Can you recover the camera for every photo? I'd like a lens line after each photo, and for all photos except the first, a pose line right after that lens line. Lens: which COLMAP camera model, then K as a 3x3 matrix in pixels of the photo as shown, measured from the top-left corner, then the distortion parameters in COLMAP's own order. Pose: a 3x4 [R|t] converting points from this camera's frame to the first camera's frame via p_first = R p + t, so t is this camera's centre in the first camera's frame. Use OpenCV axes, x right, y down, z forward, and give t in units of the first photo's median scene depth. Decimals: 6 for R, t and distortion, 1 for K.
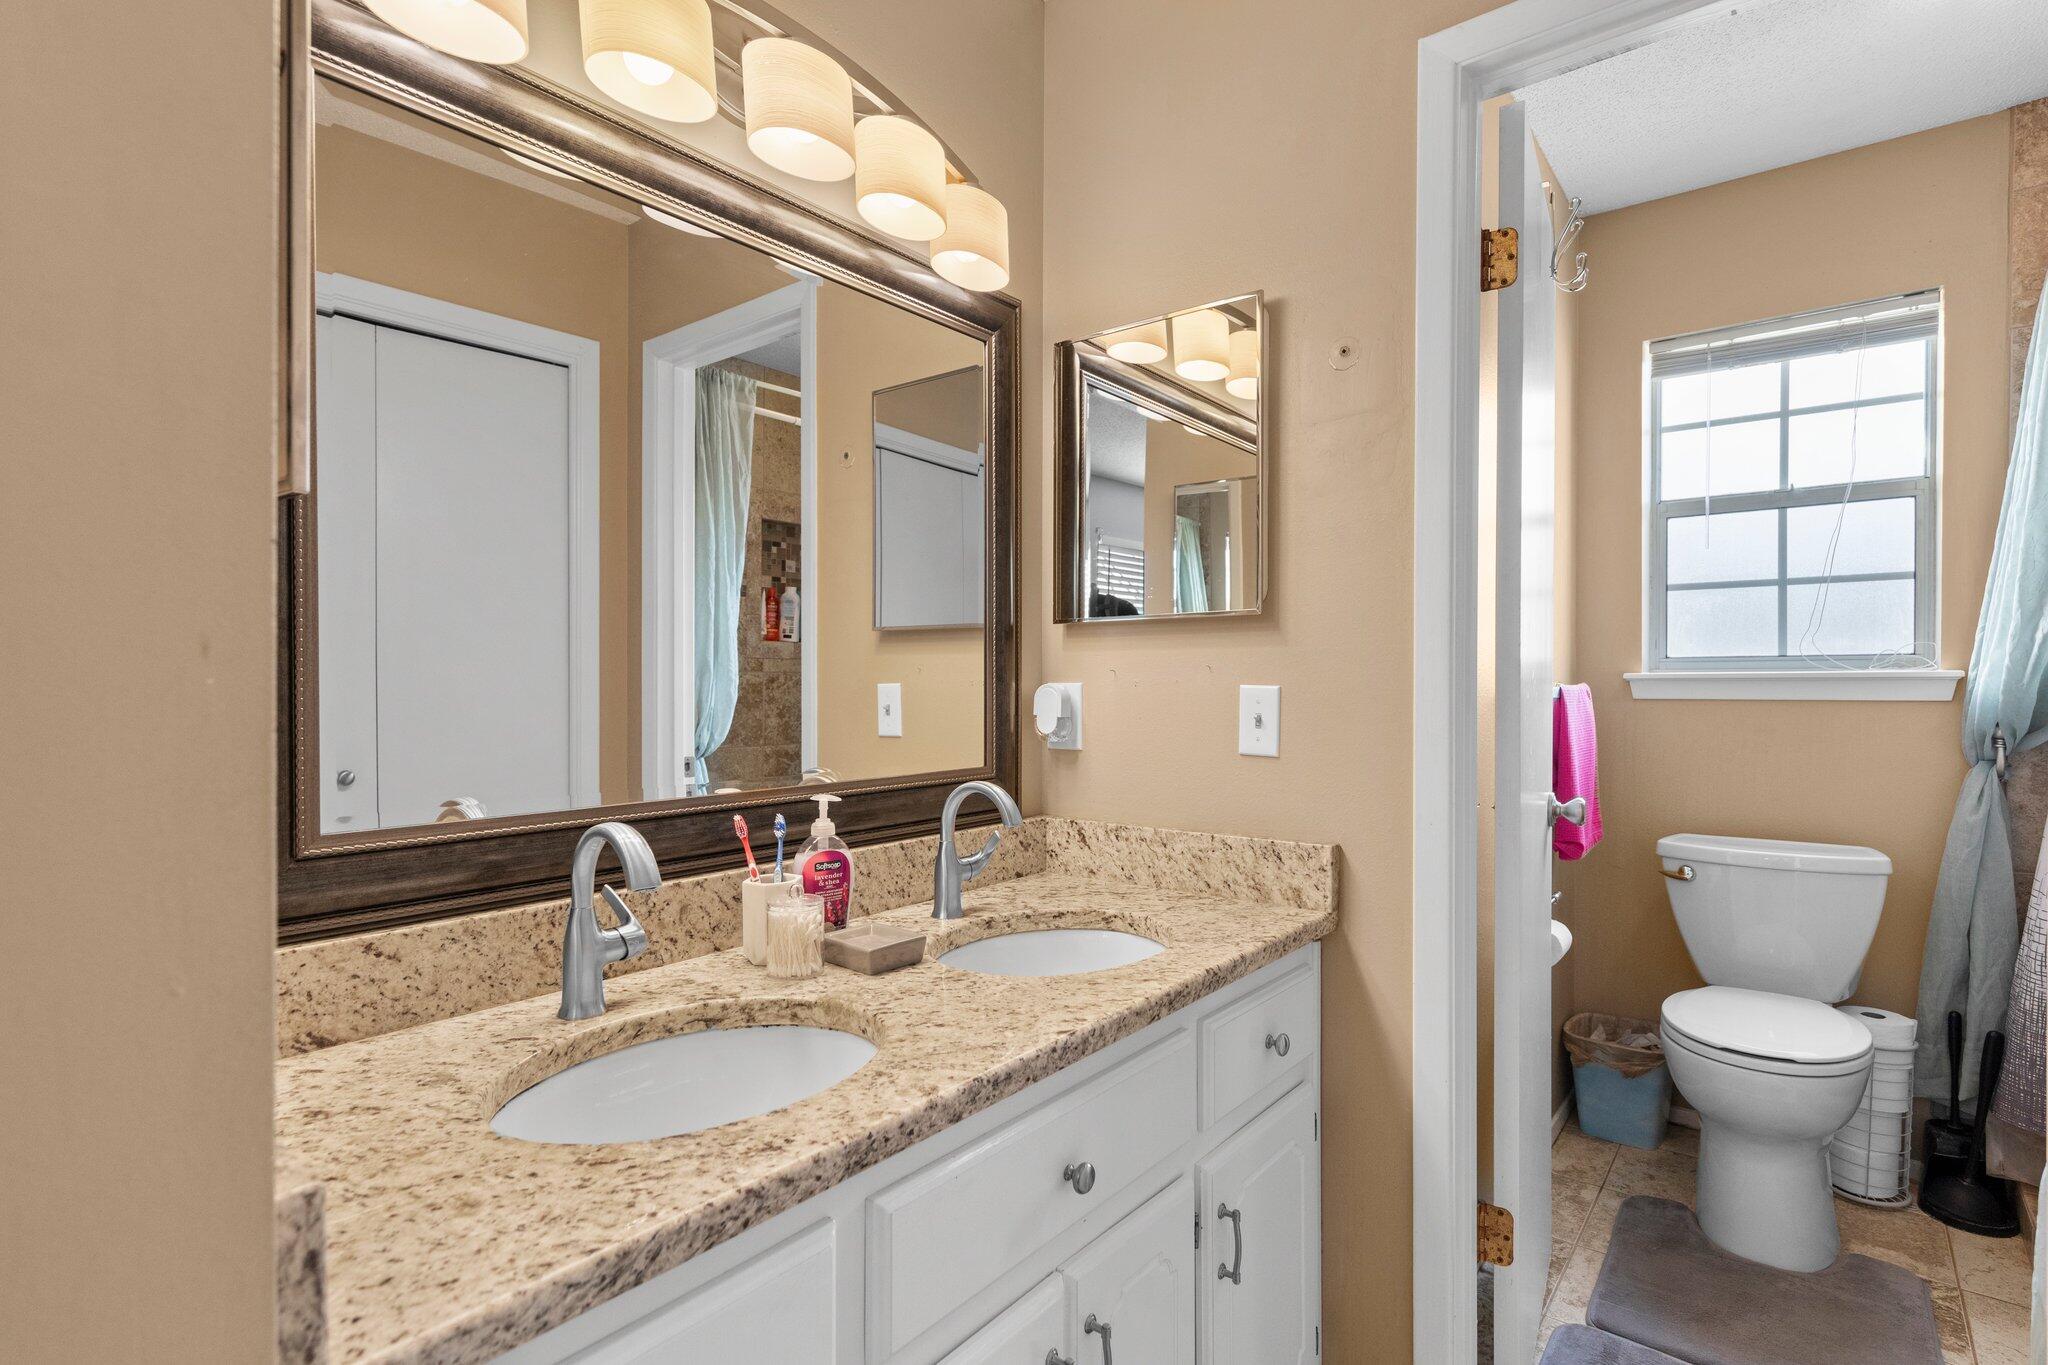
lens RADIAL K [[983.2, 0, 1053.0], [0, 983.2, 687.6], [0, 0, 1]] dist [0.006673, -0.000075]
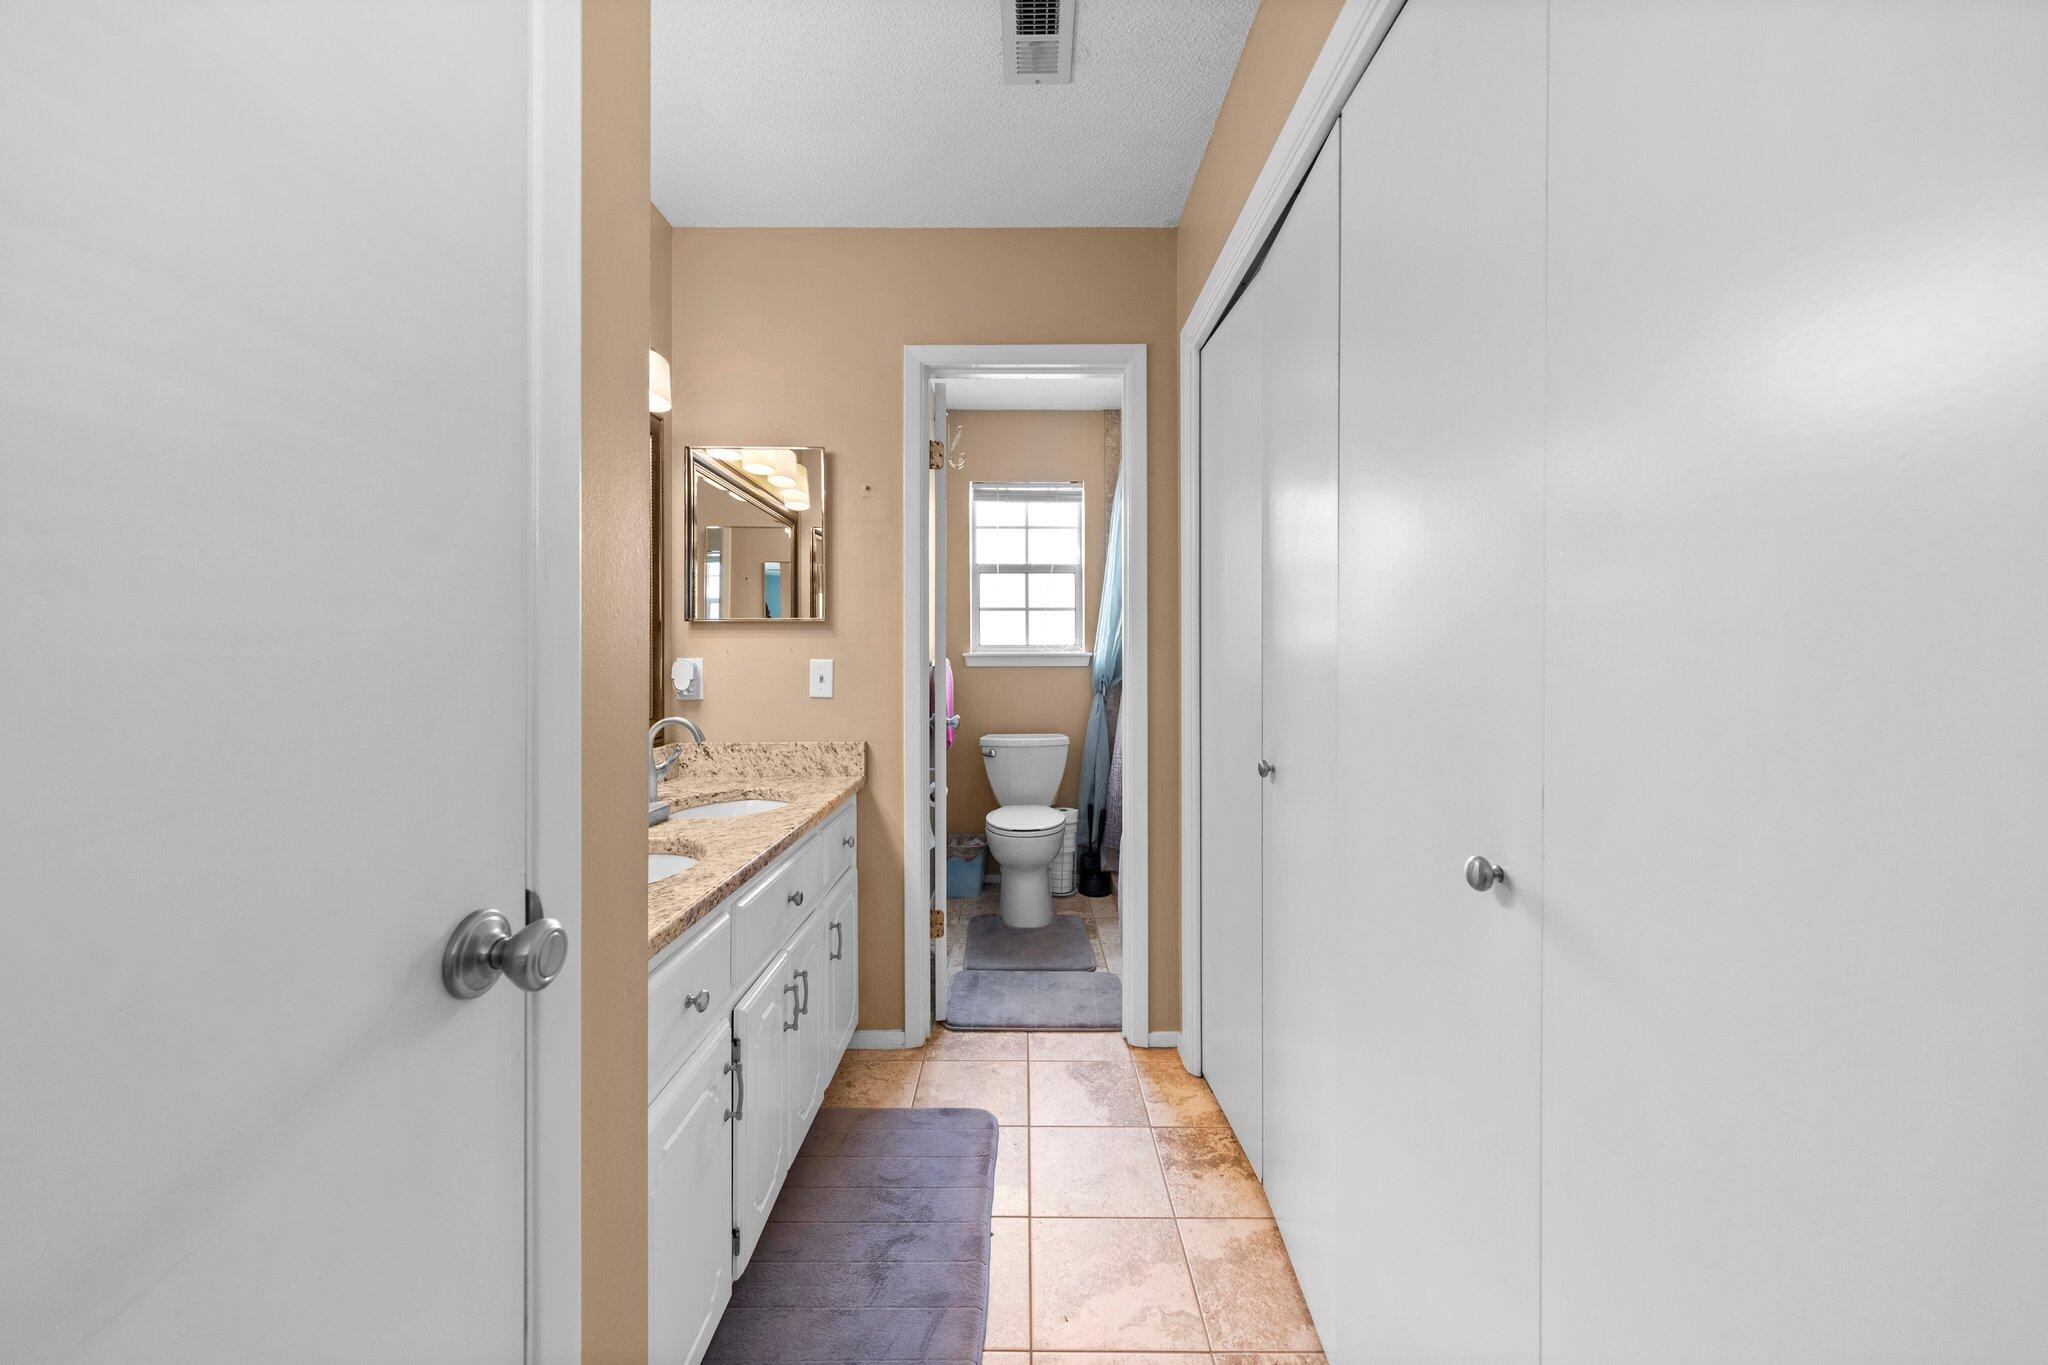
lens RADIAL K [[722.6, 0, 1023.7], [0, 722.6, 654.1], [0, 0, 1]] dist [0.000180, -0.000008]
pose [[0.785334, 0.002224, 0.619069, -0.230225], [0.005552, 0.999928, -0.010635, 0.003227], [-0.619048, 0.011789, 0.785265, -0.206081]]
